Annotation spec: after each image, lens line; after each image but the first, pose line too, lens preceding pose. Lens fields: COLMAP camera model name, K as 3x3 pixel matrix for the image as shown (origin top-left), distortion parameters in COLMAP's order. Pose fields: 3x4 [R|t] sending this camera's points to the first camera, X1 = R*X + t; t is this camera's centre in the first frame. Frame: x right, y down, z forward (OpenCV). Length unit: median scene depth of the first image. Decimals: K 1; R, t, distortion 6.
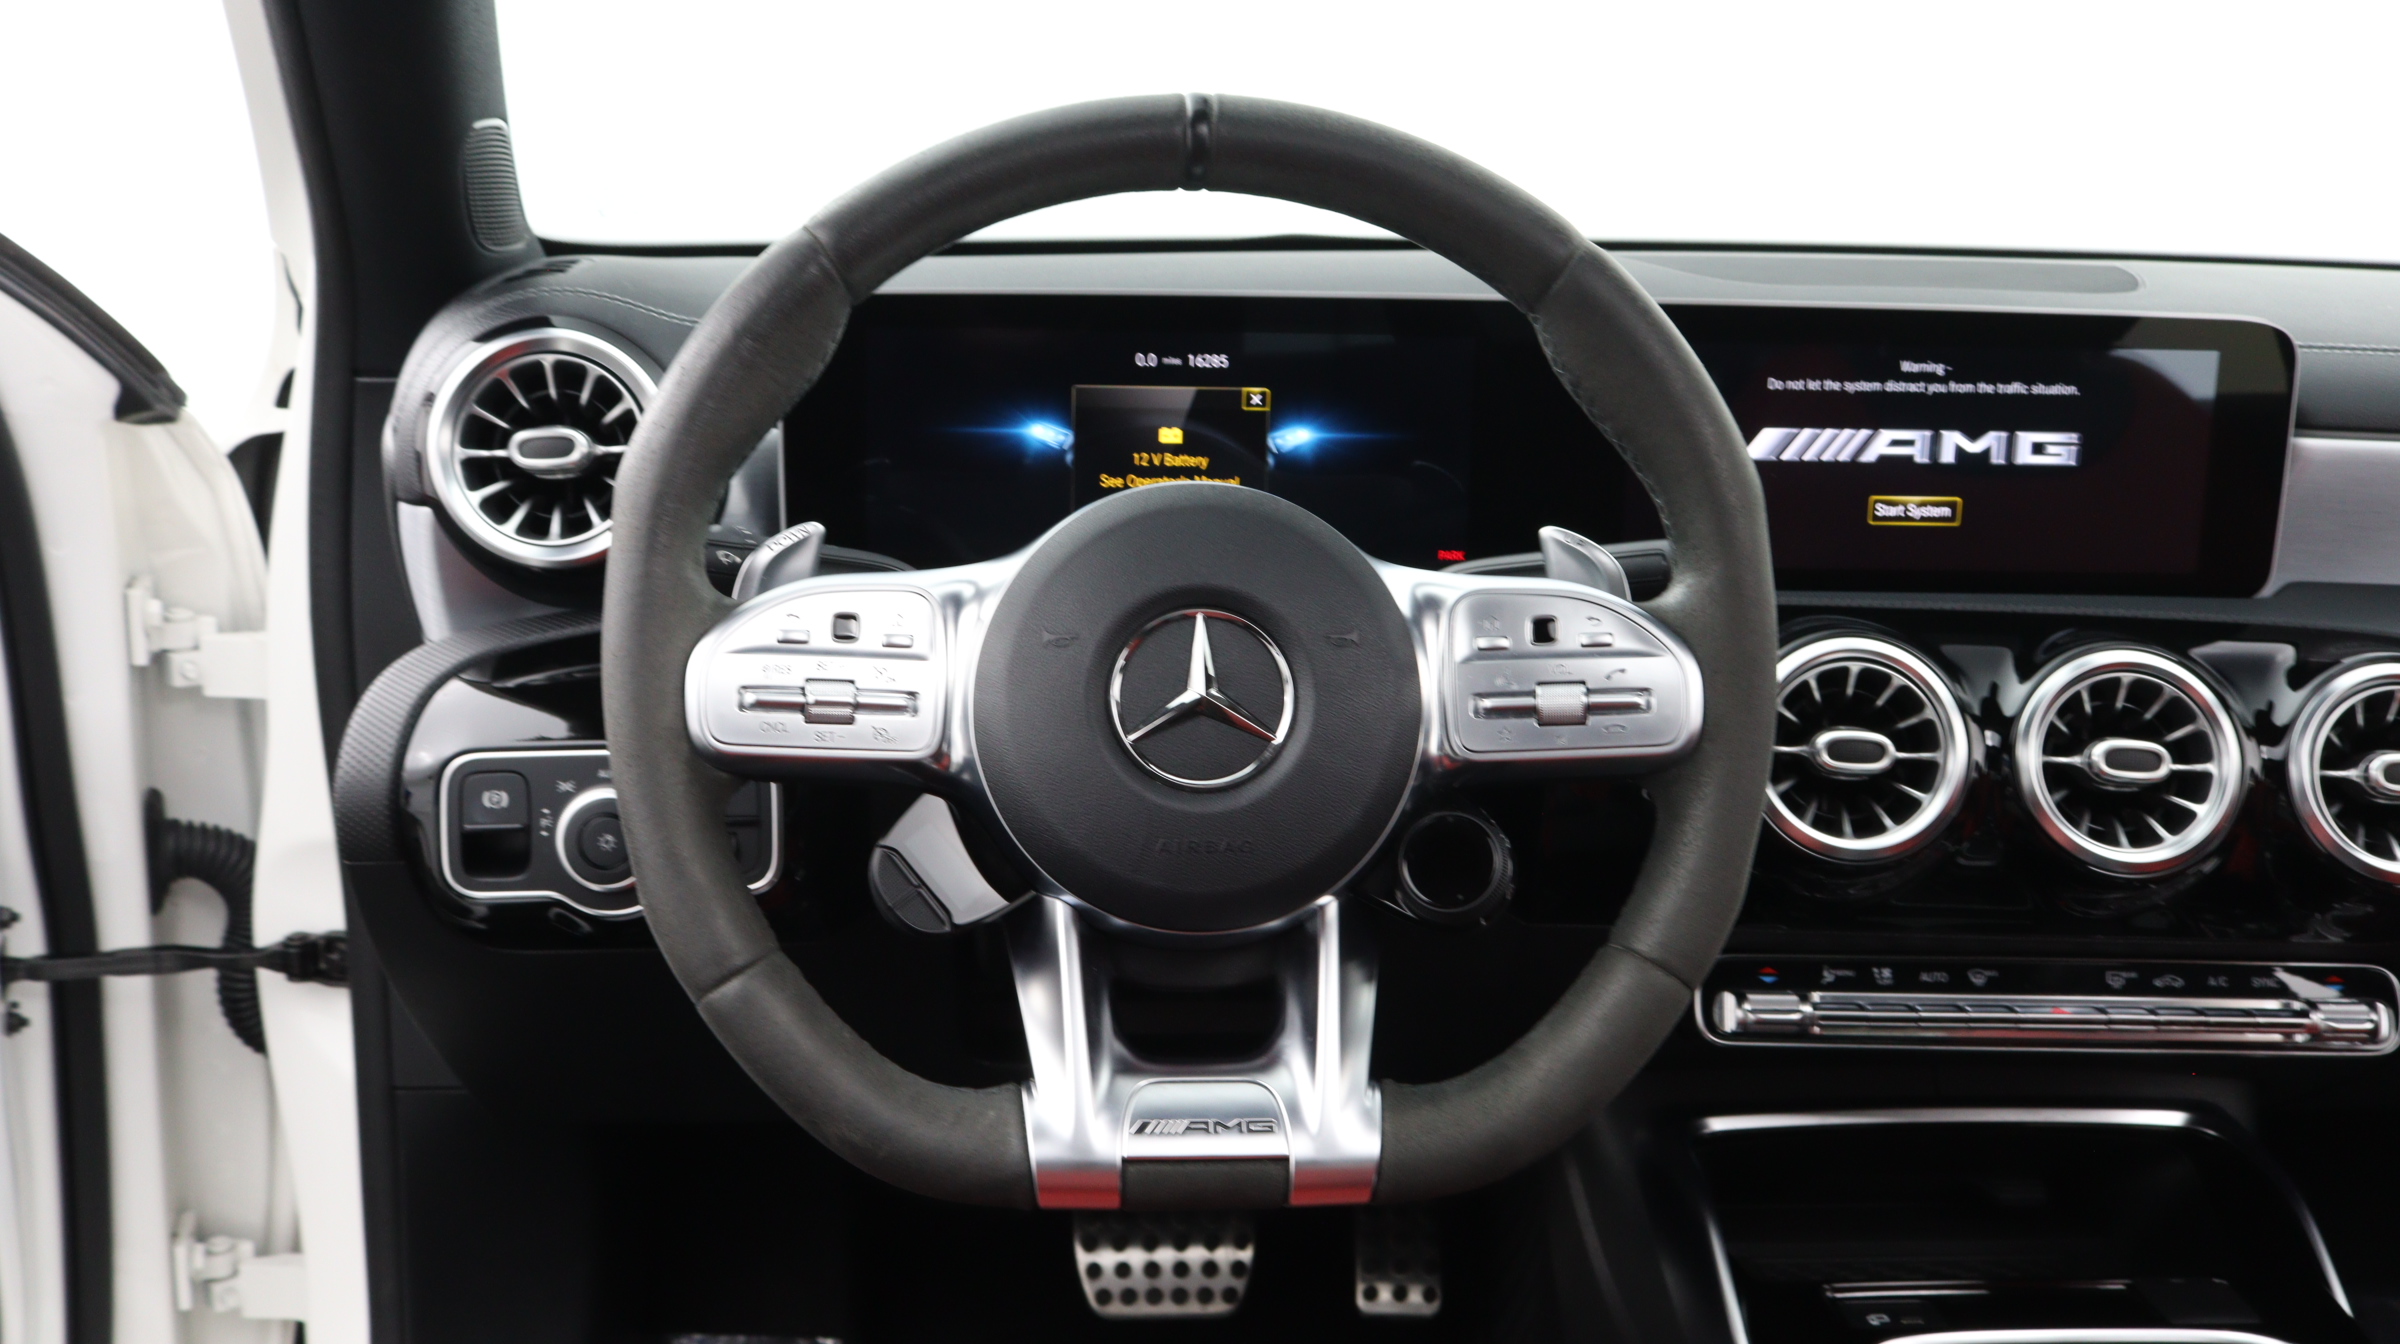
lens RADIAL K [[2273.0, 0, 1193.2], [0, 2273.0, 684.7], [0, 0, 1]] dist [0.006076, 0.005353]
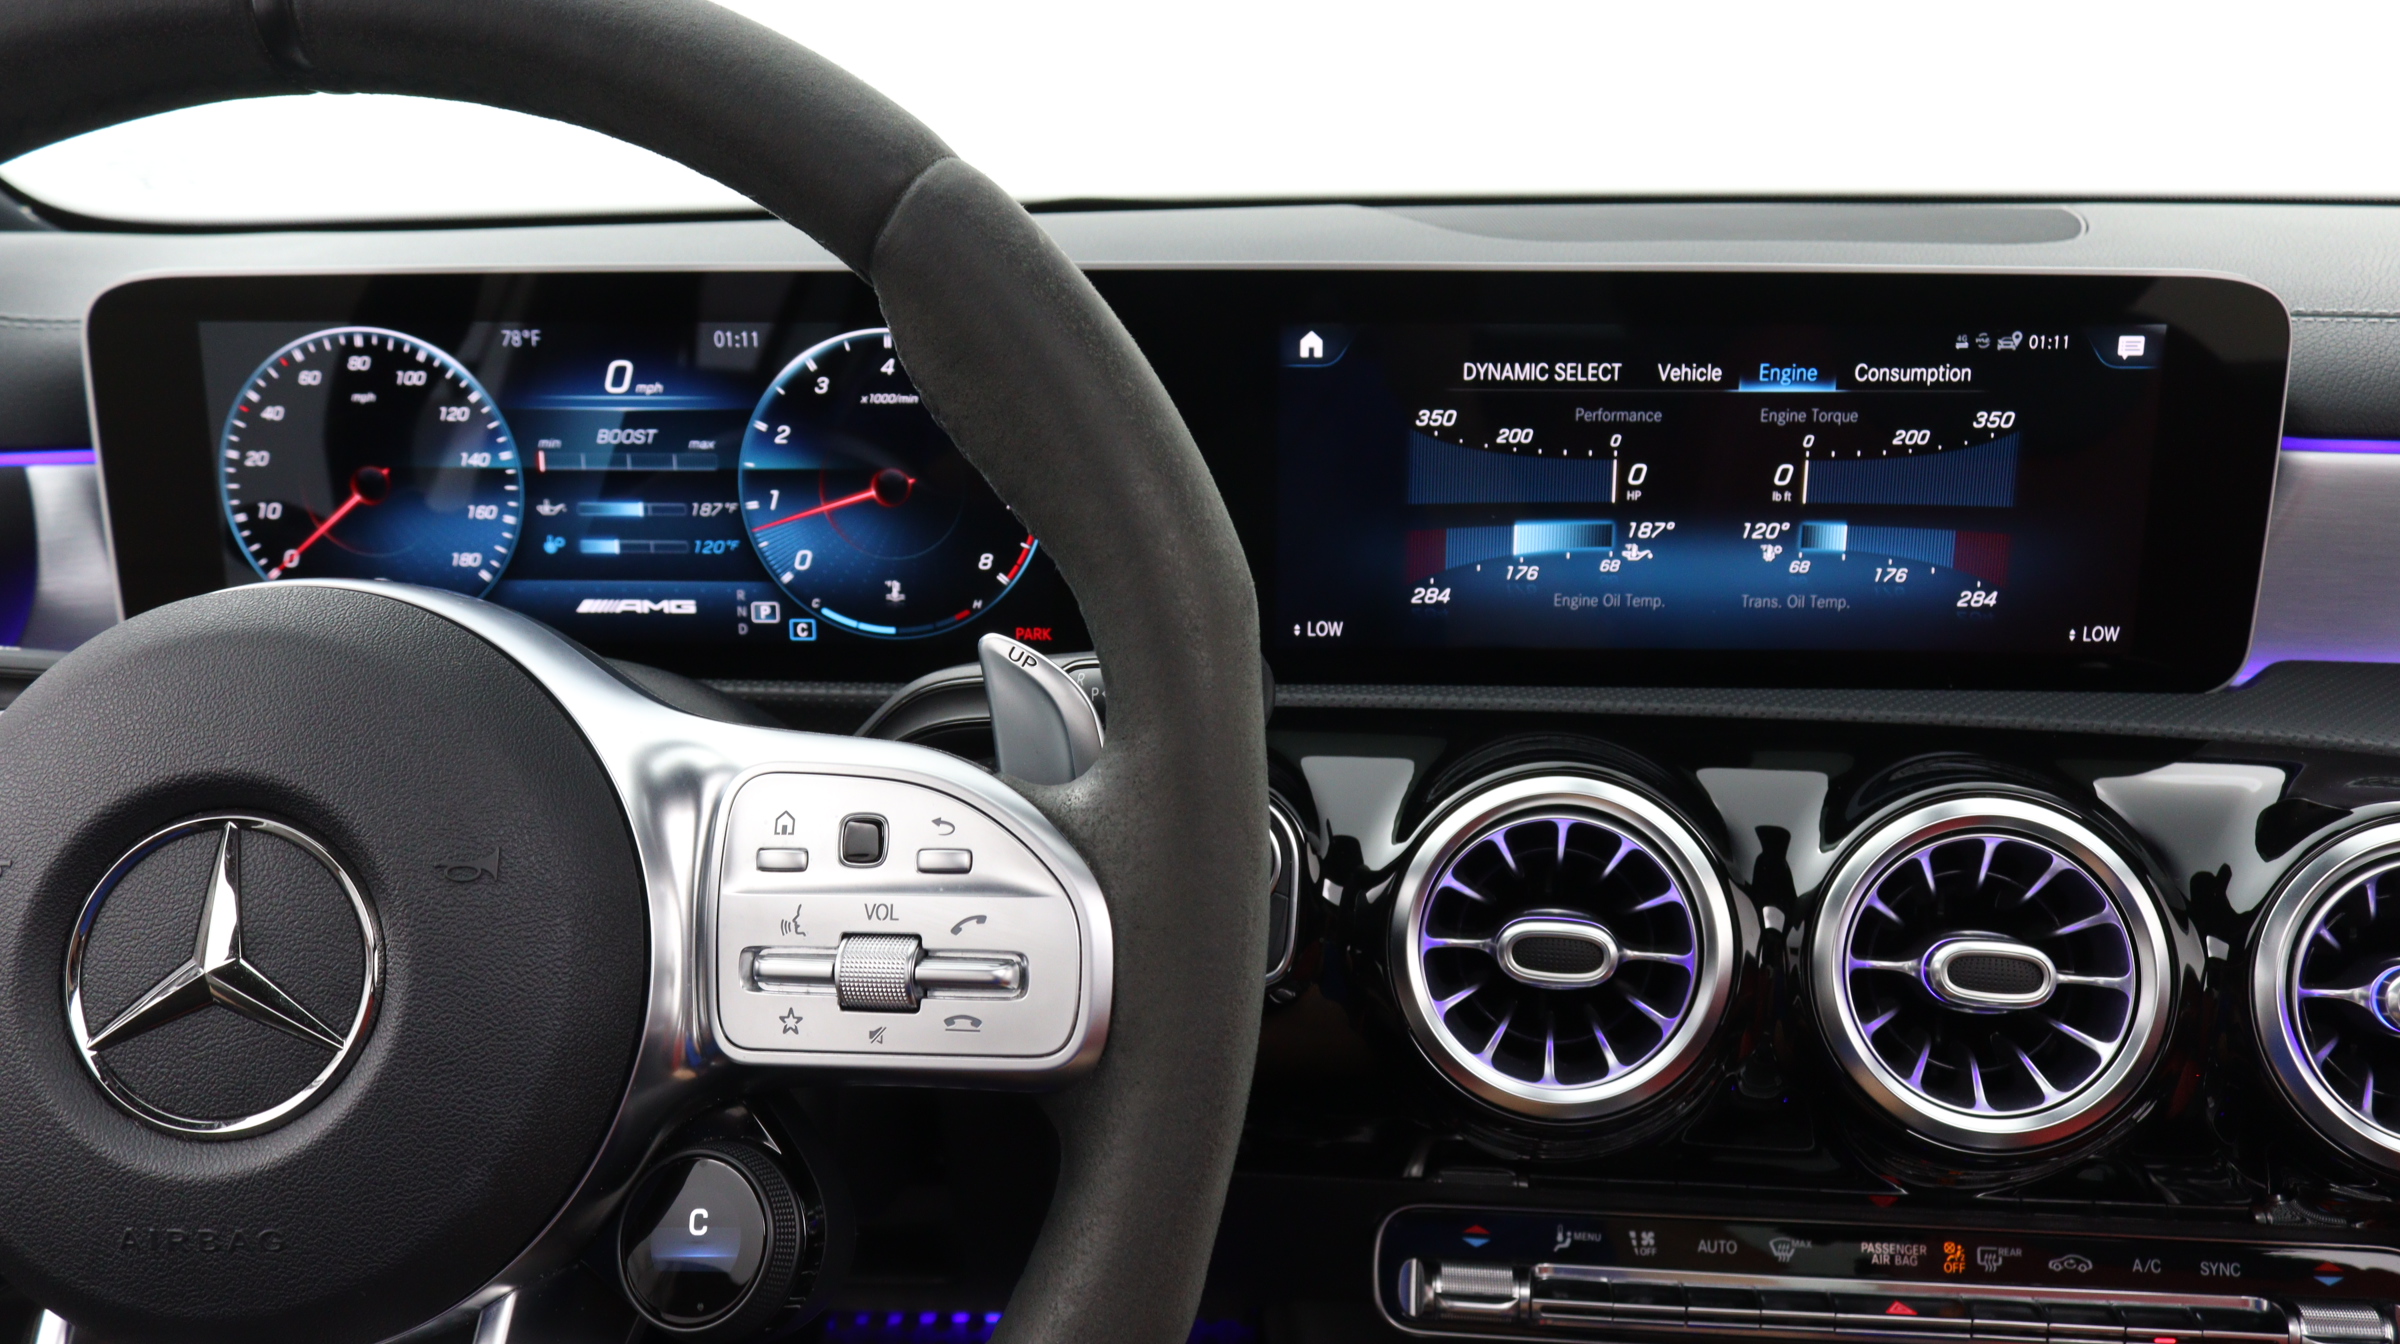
lens RADIAL K [[1932.2, 0, 1179.4], [0, 1932.2, 692.8], [0, 0, 1]] dist [-0.007973, 0.004907]
pose [[0.994708, 0.002760, -0.102702, 0.224710], [0.001618, 0.999094, 0.042517, -0.064775], [0.102726, -0.042458, 0.993803, 0.412265]]
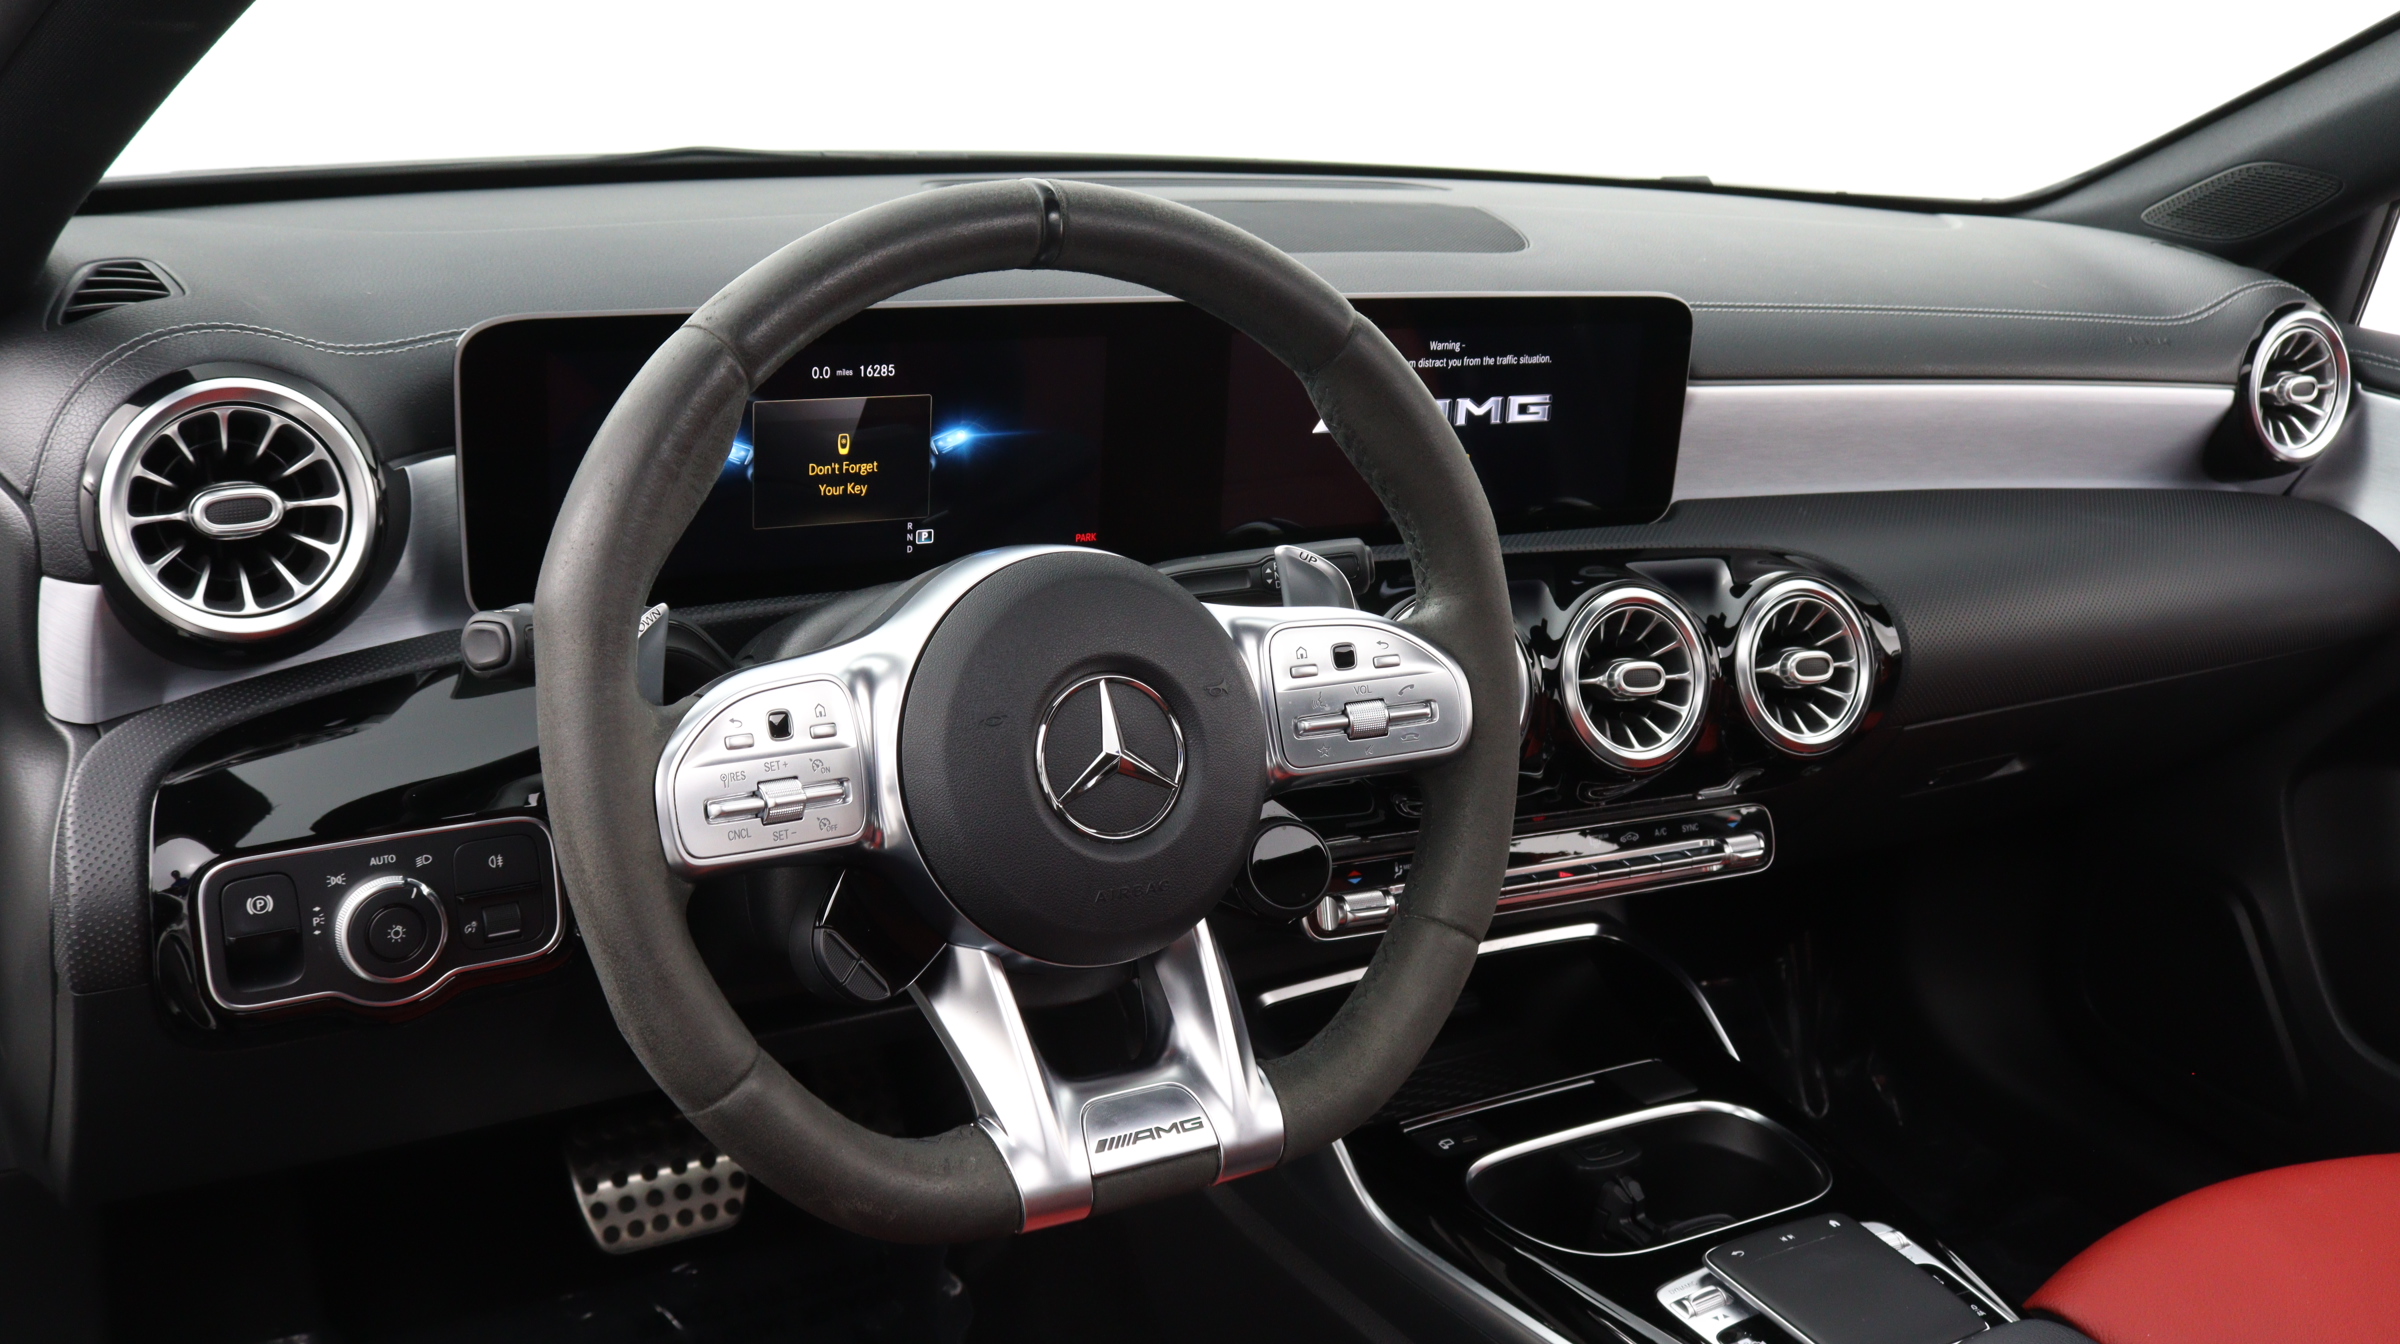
lens RADIAL K [[2350.3, 0, 1200.0], [0, 2350.3, 672.0], [0, 0, 1]] dist [-0.004332, -0.000945]
pose [[0.882664, -0.100940, 0.459038, -0.363929], [0.046276, 0.990585, 0.128841, -0.136836], [-0.467721, -0.092481, 0.879024, -0.014012]]
